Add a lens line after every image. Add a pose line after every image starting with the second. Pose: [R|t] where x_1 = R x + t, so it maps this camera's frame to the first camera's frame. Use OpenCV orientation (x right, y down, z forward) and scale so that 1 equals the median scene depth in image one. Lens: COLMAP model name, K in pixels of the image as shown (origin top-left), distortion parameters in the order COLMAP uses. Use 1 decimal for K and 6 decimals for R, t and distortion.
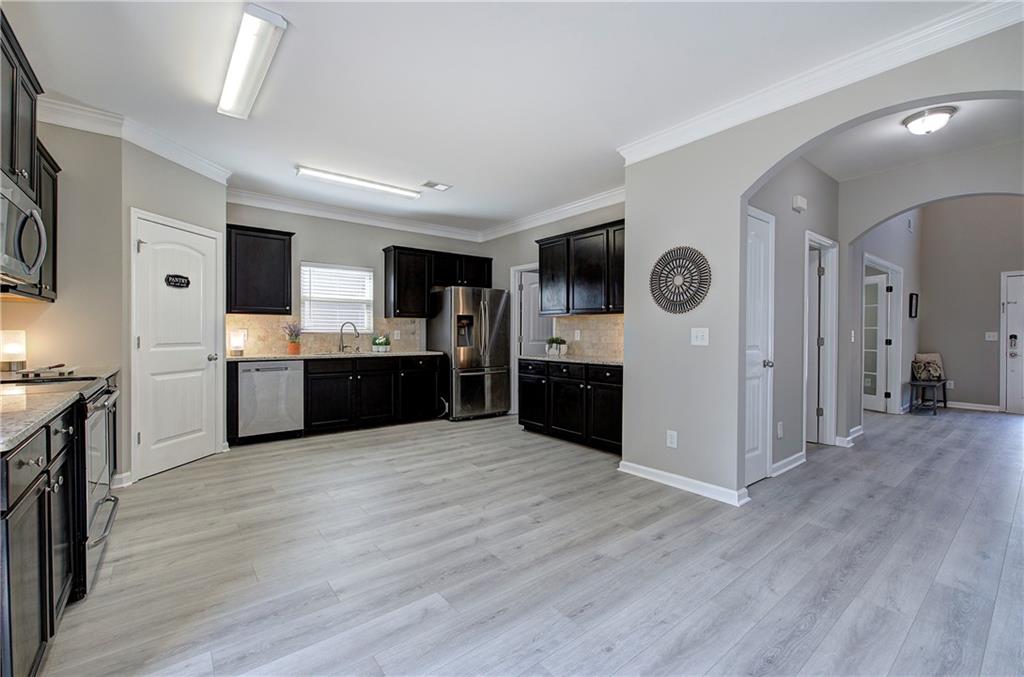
lens RADIAL K [[435.6, 0, 512.0], [0, 435.6, 338.5], [0, 0, 1]] dist [0.000532, -0.000128]
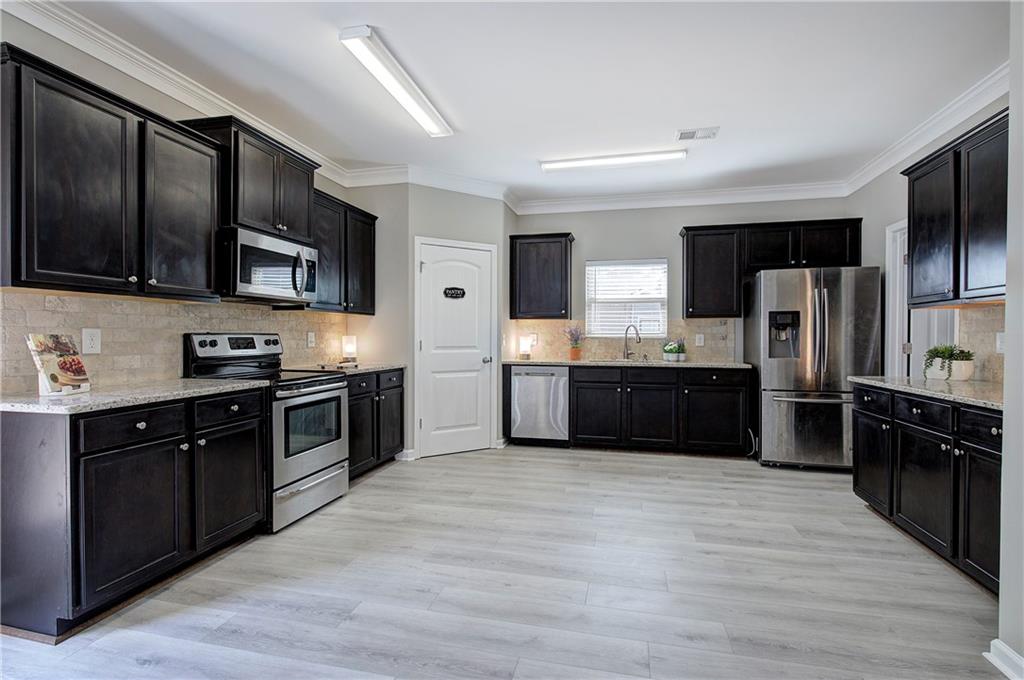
lens RADIAL K [[476.3, 0, 512.0], [0, 476.3, 340.0], [0, 0, 1]] dist [-0.001348, 0.000023]
pose [[0.617937, 0.004263, -0.786216, 0.251561], [-0.010378, 0.999942, -0.002735, -0.003378], [0.786159, 0.009849, 0.617946, 0.265030]]
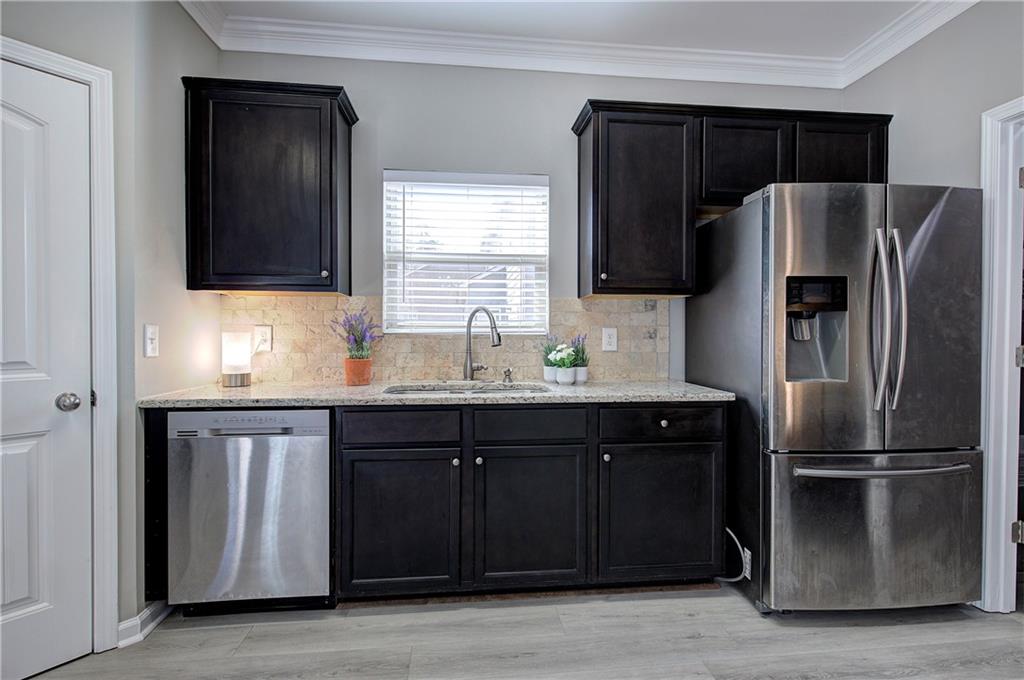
lens RADIAL K [[488.4, 0, 512.0], [0, 488.4, 340.0], [0, 0, 1]] dist [-0.001212, -0.000033]
pose [[0.847291, 0.006148, -0.531094, -0.127934], [-0.006266, 0.999979, 0.001579, -0.010114], [0.531092, 0.001990, 0.847312, 0.725548]]
